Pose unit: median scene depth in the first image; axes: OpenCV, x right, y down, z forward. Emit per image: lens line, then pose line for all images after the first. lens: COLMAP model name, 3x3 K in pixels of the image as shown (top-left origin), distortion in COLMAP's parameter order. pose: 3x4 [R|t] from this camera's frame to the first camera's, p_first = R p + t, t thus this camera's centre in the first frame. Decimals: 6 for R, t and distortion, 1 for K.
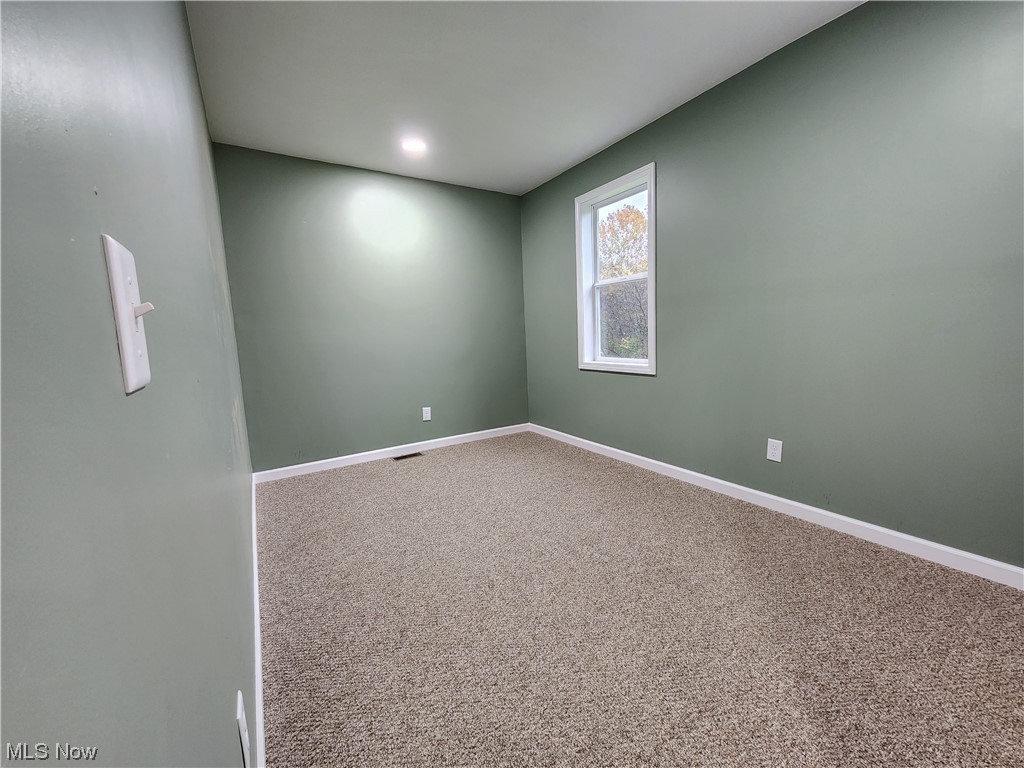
lens RADIAL K [[420.9, 0, 512.0], [0, 420.9, 384.0], [0, 0, 1]] dist [-0.000037, -0.000028]
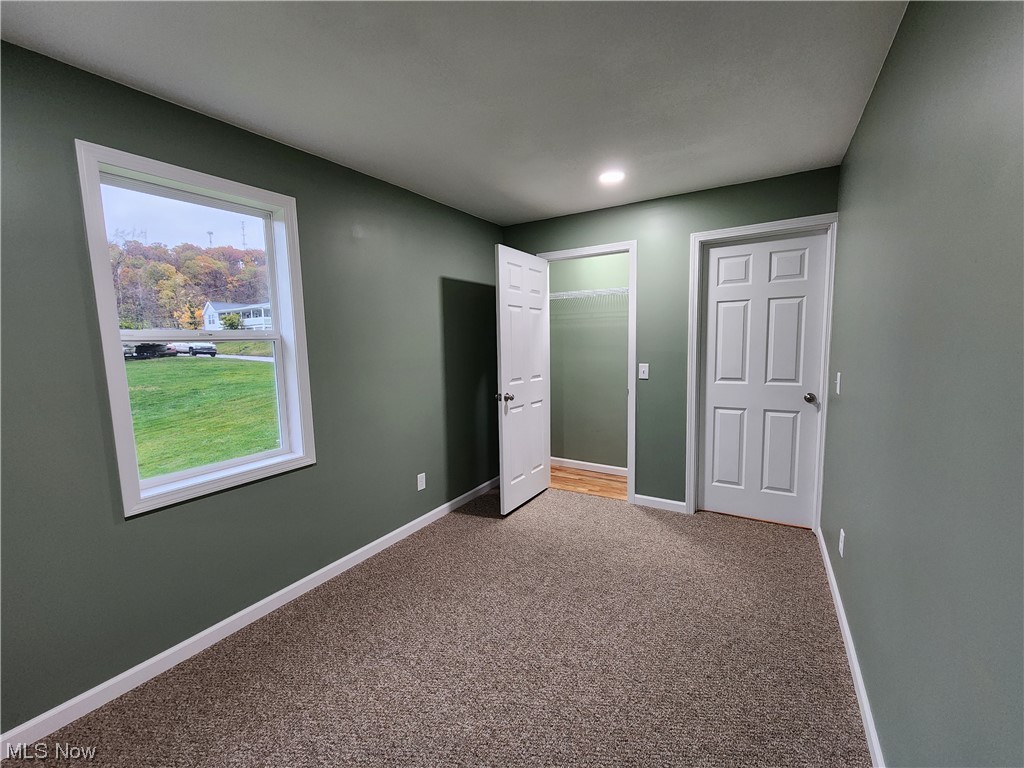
lens RADIAL K [[420.9, 0, 512.0], [0, 420.9, 384.0], [0, 0, 1]] dist [-0.000037, -0.000028]
pose [[-0.454064, -0.045156, 0.889824, -0.581398], [0.153428, 0.979833, 0.128015, -0.233678], [-0.877659, 0.194651, -0.437978, 1.095930]]
